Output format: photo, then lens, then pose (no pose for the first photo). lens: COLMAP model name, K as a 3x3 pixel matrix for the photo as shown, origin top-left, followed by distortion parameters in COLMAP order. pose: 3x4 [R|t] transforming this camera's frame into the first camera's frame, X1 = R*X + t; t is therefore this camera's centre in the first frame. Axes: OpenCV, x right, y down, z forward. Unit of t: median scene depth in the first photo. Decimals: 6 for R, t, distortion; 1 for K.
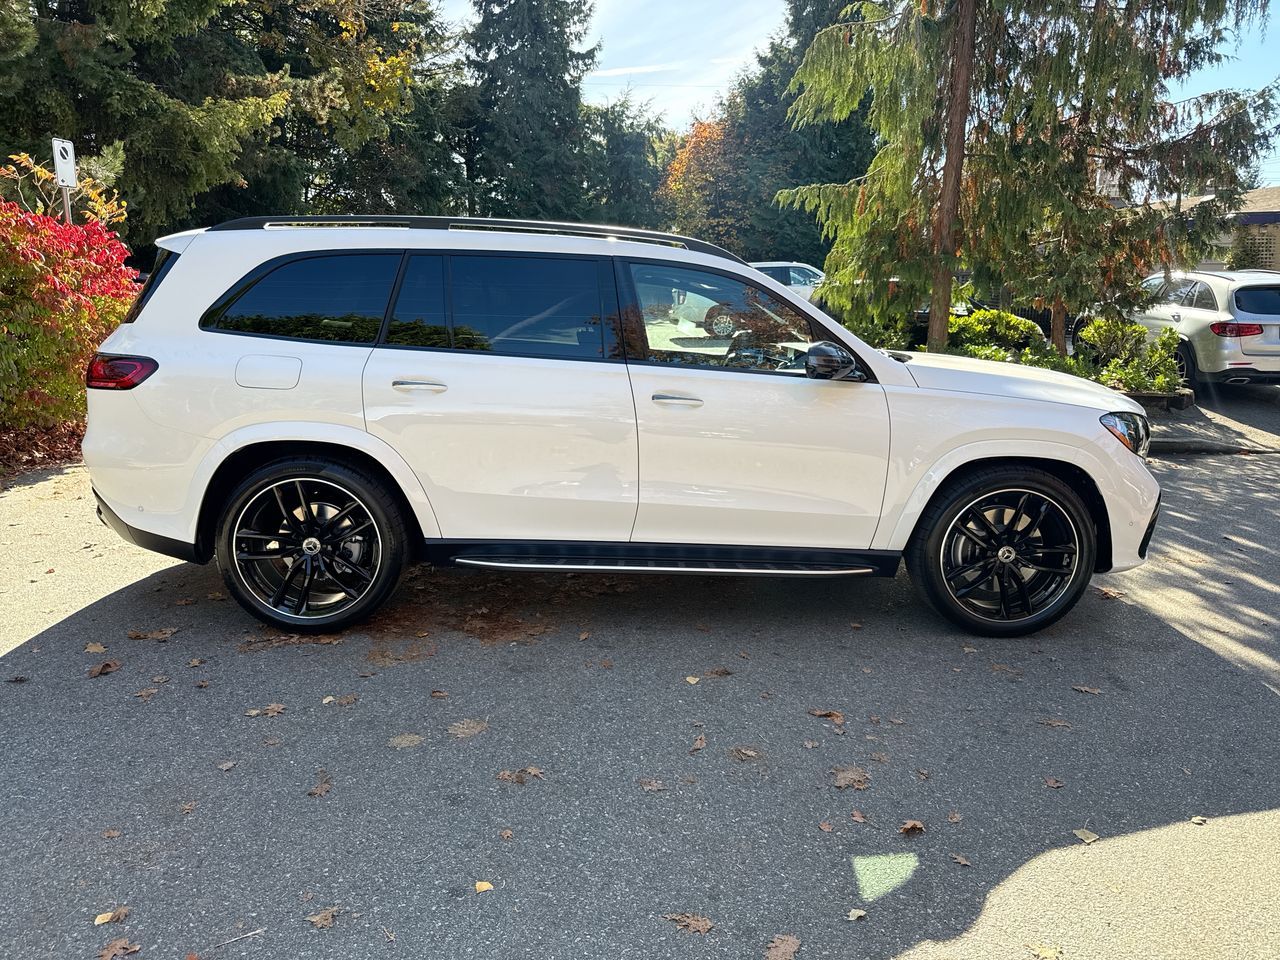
lens RADIAL K [[905.8, 0, 638.2], [0, 905.8, 503.9], [0, 0, 1]] dist [0.034984, -0.036289]
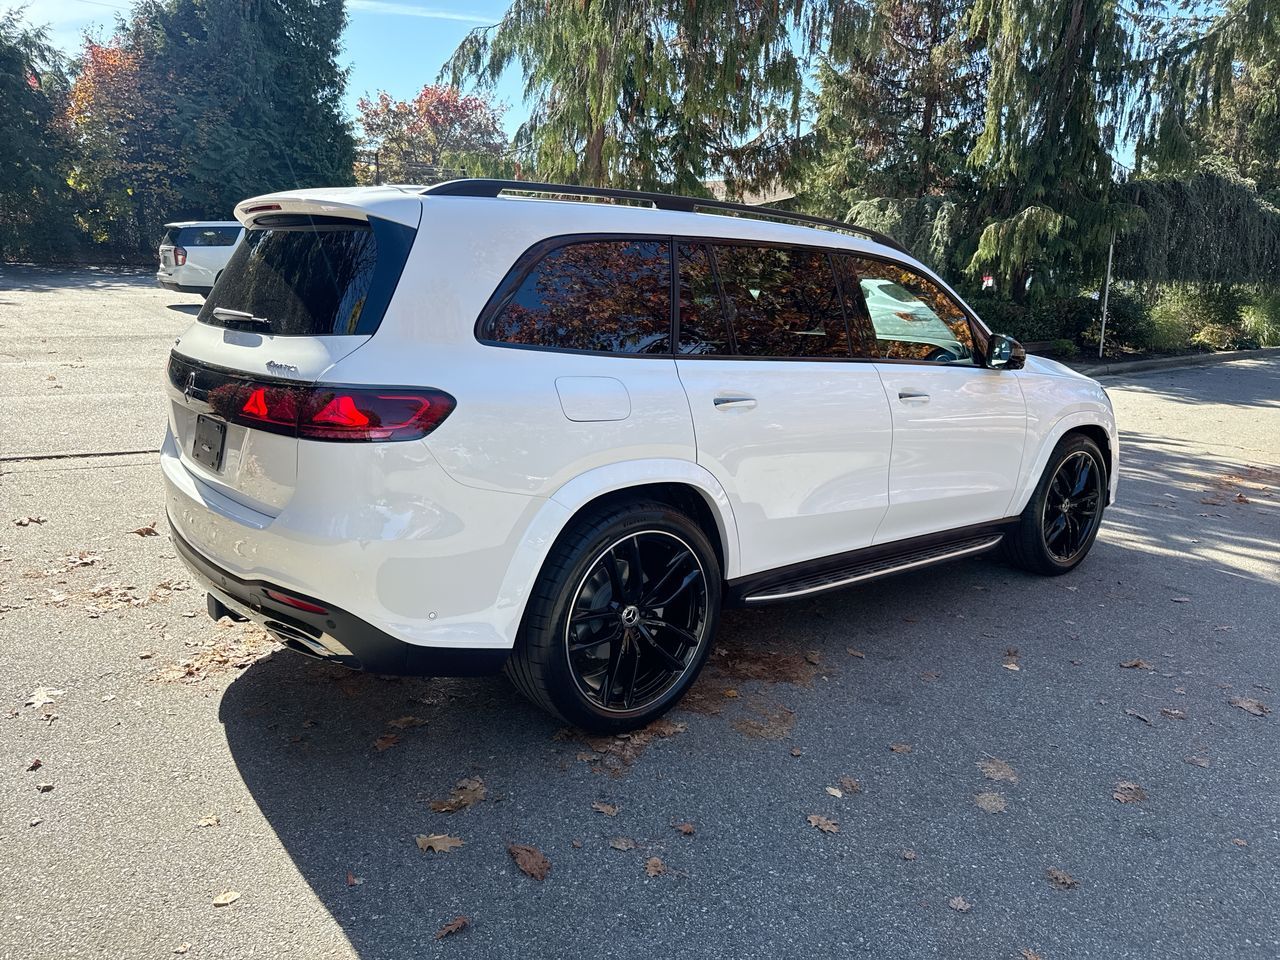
lens RADIAL K [[905.8, 0, 636.2], [0, 905.8, 483.4], [0, 0, 1]] dist [0.034984, -0.036289]
pose [[0.798570, -0.121697, 0.589470, -0.270983], [0.110472, 0.992345, 0.055212, -0.037043], [-0.591677, 0.021029, 0.805901, 0.126647]]
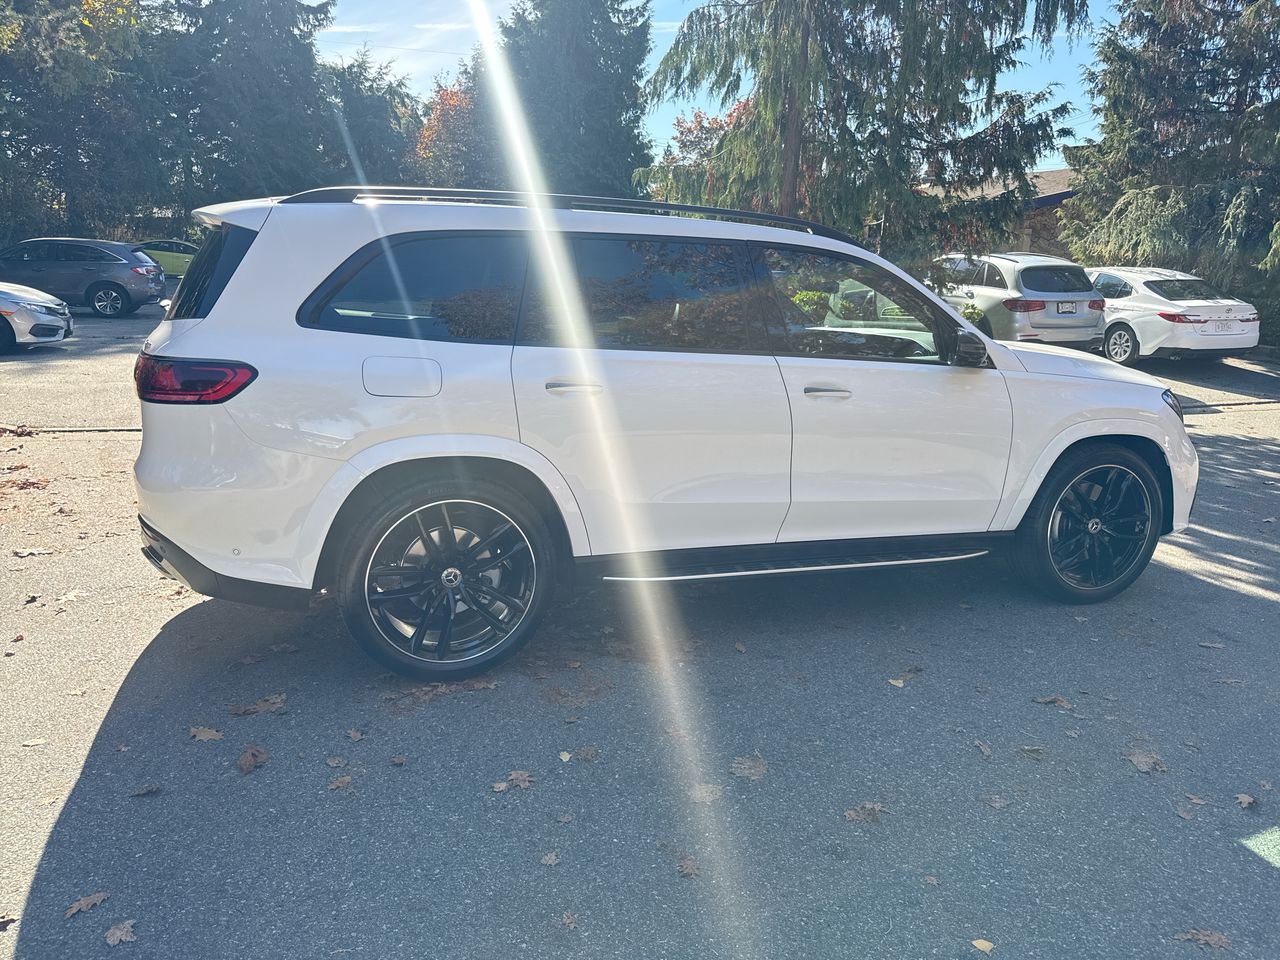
lens RADIAL K [[905.8, 0, 631.0], [0, 905.8, 488.4], [0, 0, 1]] dist [0.034984, -0.036289]
pose [[0.957014, -0.063364, 0.283034, -0.146956], [0.059846, 0.997985, 0.021066, -0.015460], [-0.283799, -0.003222, 0.958878, 0.045436]]
